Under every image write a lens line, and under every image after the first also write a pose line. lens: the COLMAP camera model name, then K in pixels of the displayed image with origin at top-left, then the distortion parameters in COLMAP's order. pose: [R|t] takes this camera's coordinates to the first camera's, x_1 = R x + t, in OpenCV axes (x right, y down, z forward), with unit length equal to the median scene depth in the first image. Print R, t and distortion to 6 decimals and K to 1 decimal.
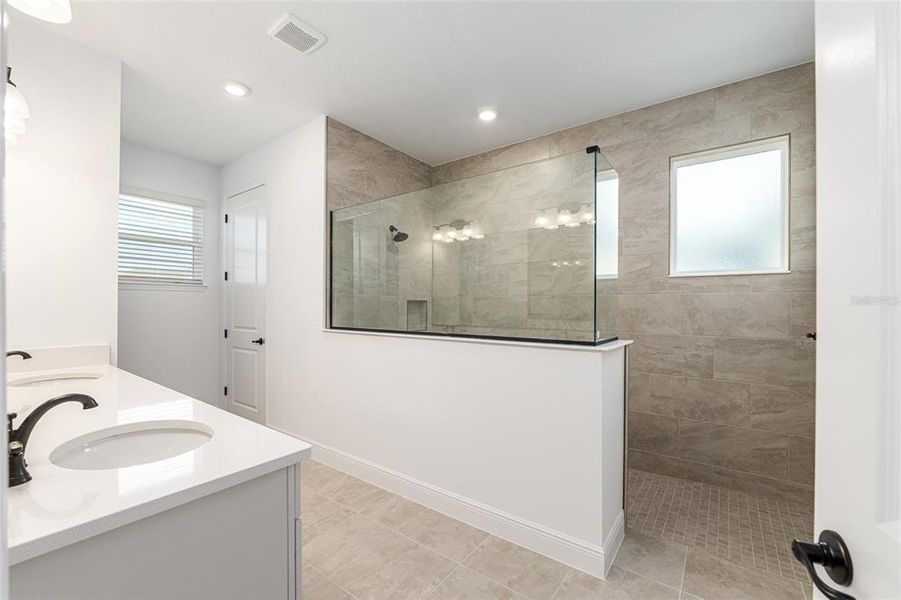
lens RADIAL K [[386.0, 0, 447.7], [0, 386.0, 304.4], [0, 0, 1]] dist [-0.005692, -0.000698]
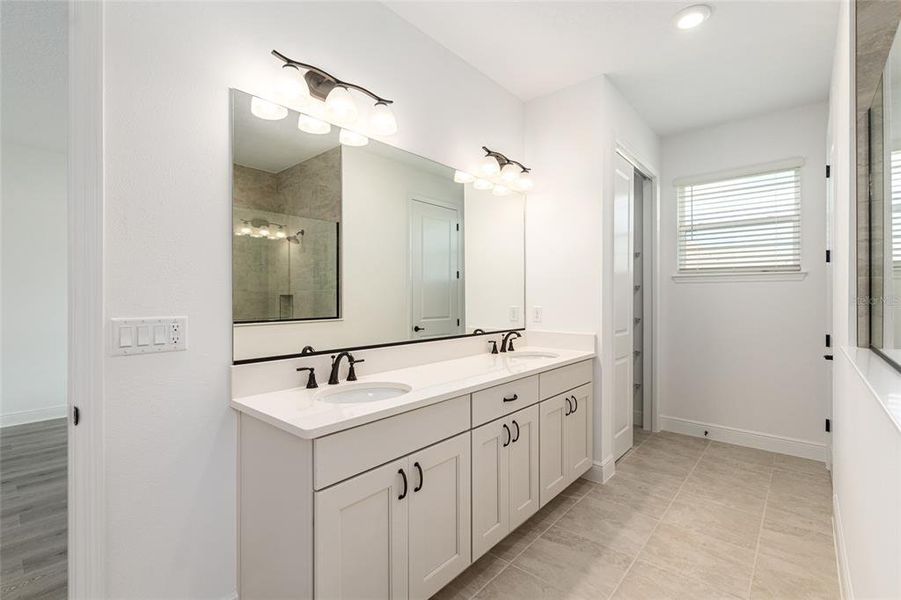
lens RADIAL K [[413.2, 0, 448.2], [0, 413.2, 297.5], [0, 0, 1]] dist [0.009739, 0.001414]
pose [[-0.079258, -0.001855, -0.996852, 0.226832], [0.001772, 0.999996, -0.002002, -0.000136], [0.996853, -0.001925, -0.079254, 0.413117]]
